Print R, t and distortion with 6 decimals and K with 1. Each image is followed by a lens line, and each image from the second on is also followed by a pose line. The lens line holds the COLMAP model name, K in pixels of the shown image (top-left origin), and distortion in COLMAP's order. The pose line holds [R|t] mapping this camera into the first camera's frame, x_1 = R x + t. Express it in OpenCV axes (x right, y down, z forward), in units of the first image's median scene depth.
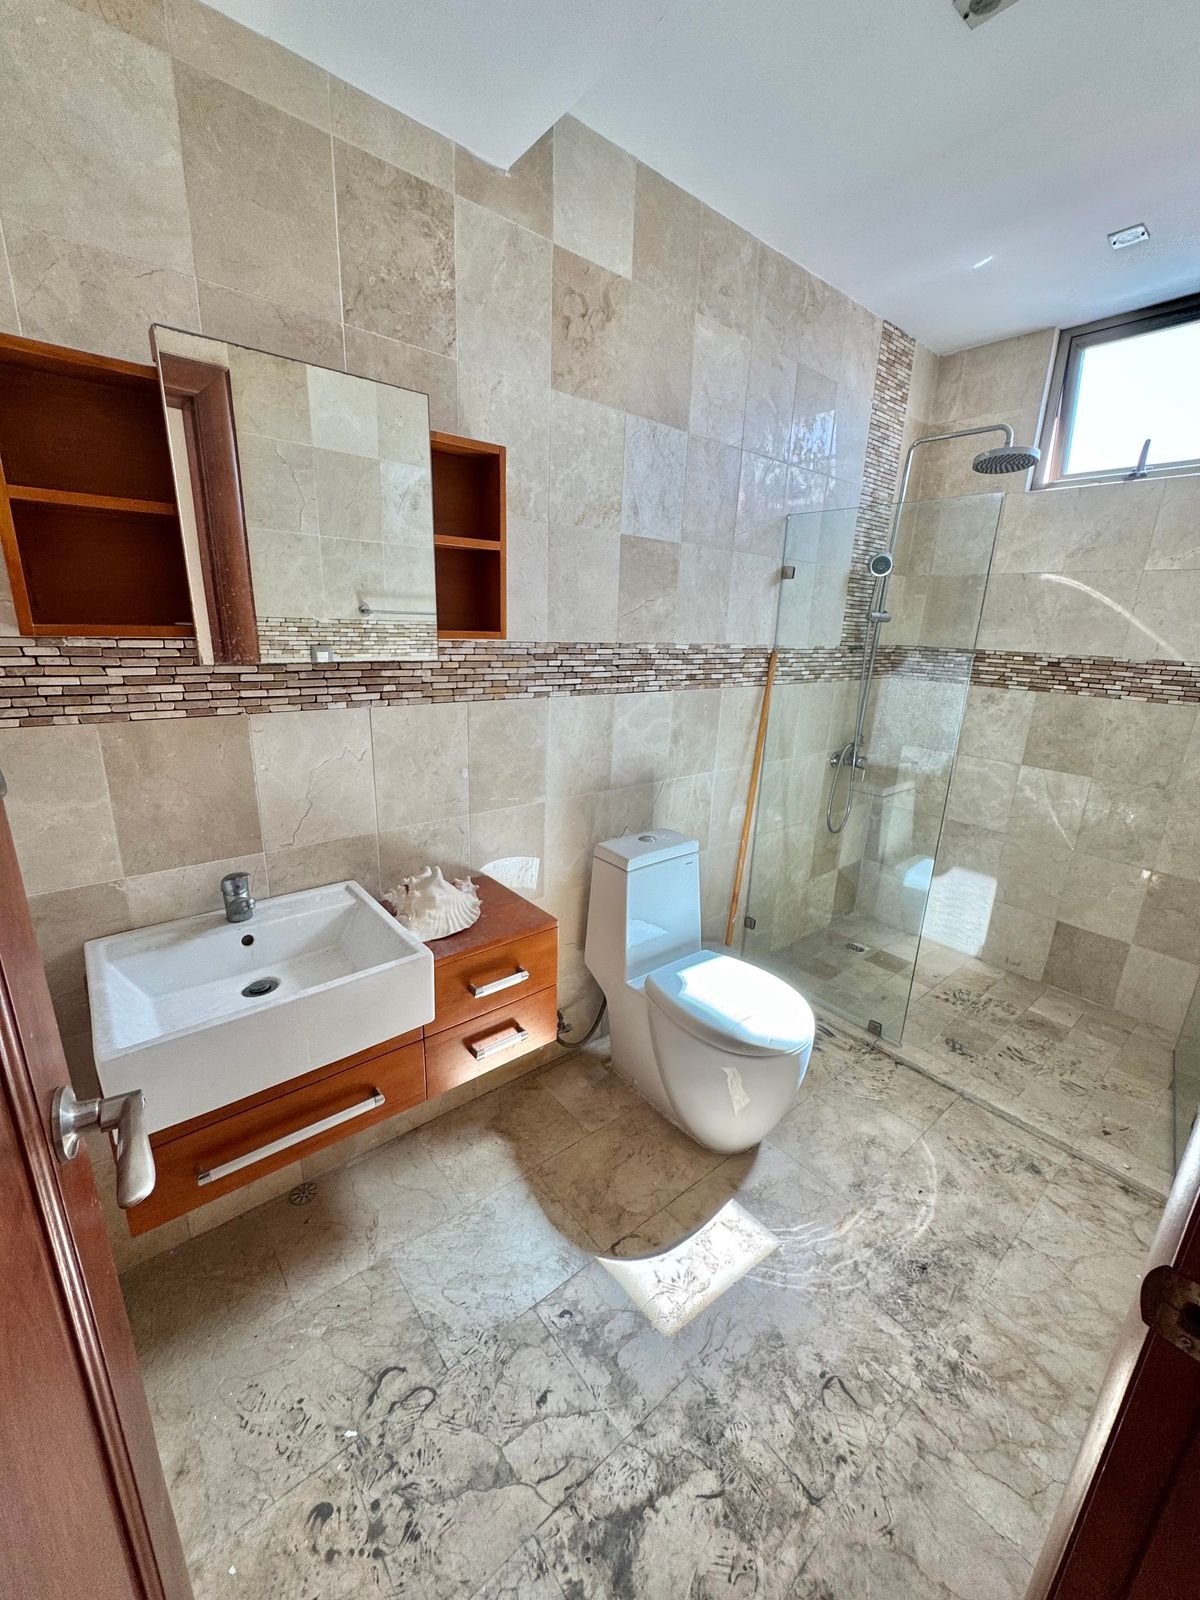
lens RADIAL K [[639.5, 0, 598.9], [0, 639.5, 804.1], [0, 0, 1]] dist [-0.001349, -0.000141]
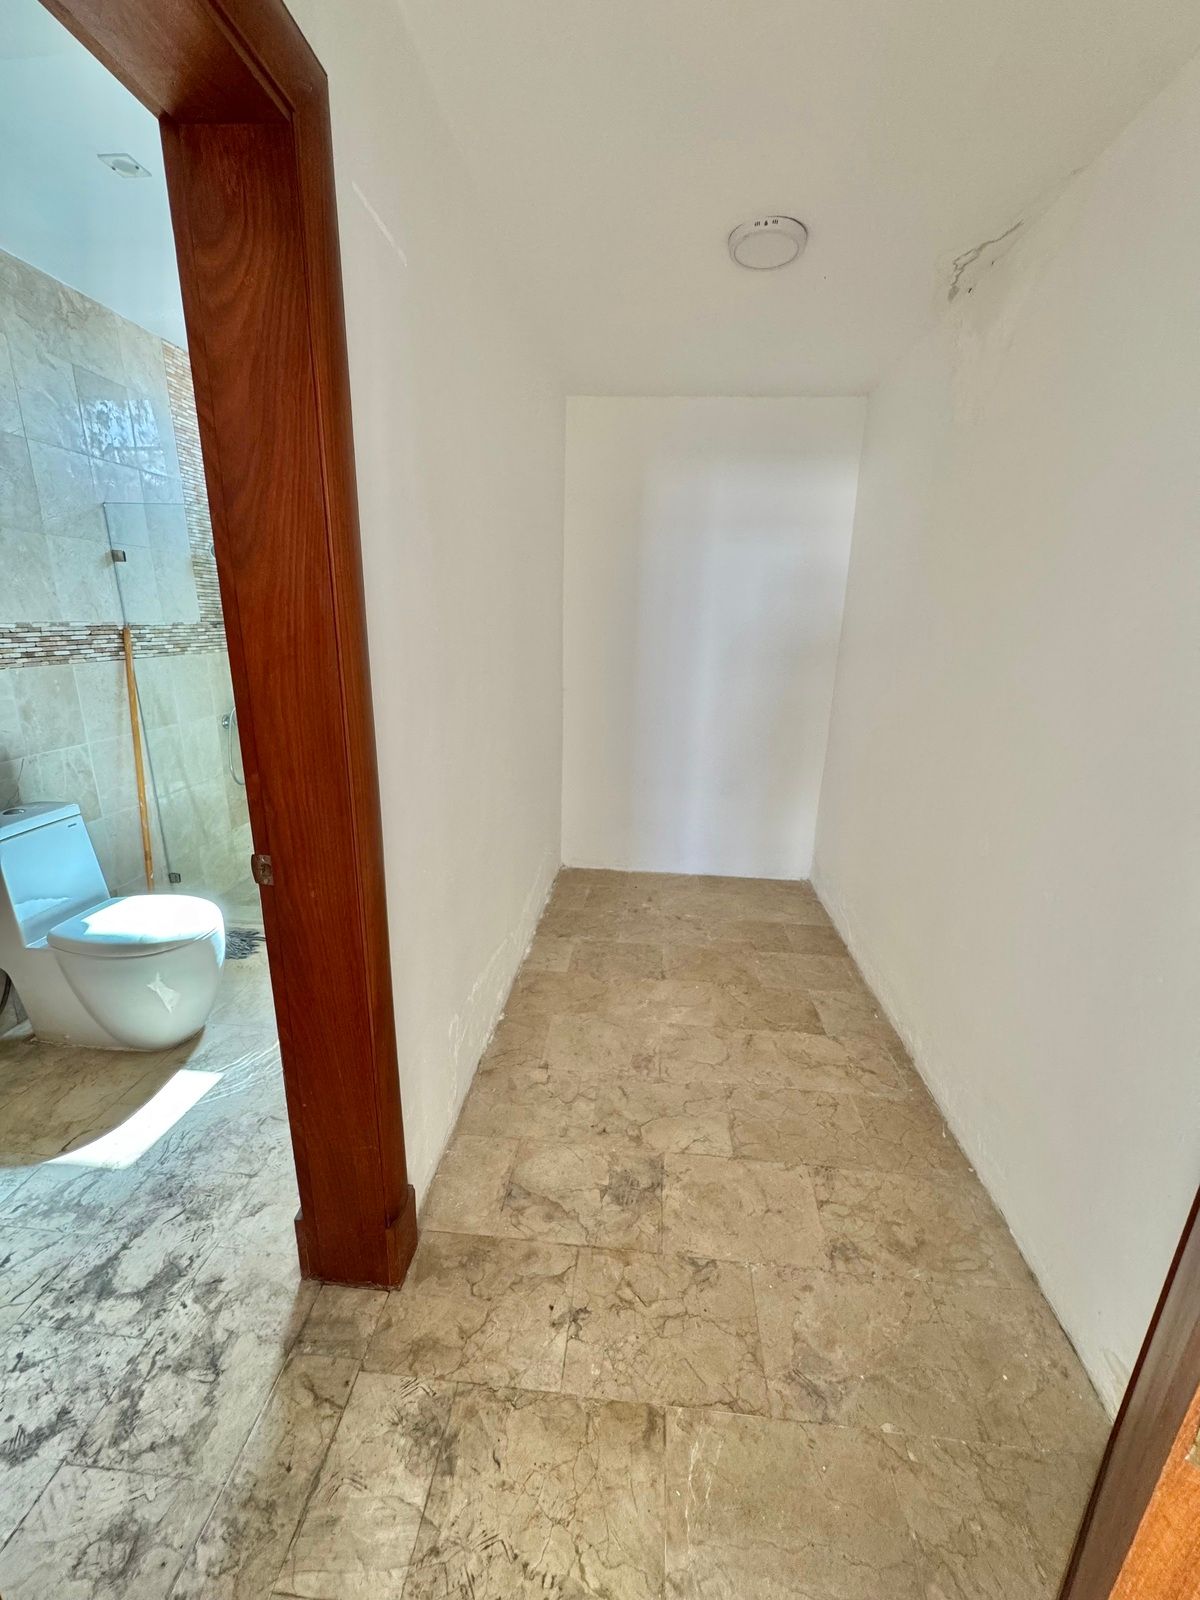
lens RADIAL K [[639.5, 0, 600.6], [0, 639.5, 800.0], [0, 0, 1]] dist [-0.001349, -0.000141]
pose [[0.696975, -0.216771, 0.683547, 0.031754], [0.199006, 0.974244, 0.106044, 0.104141], [-0.688929, 0.062120, 0.722162, -0.367867]]
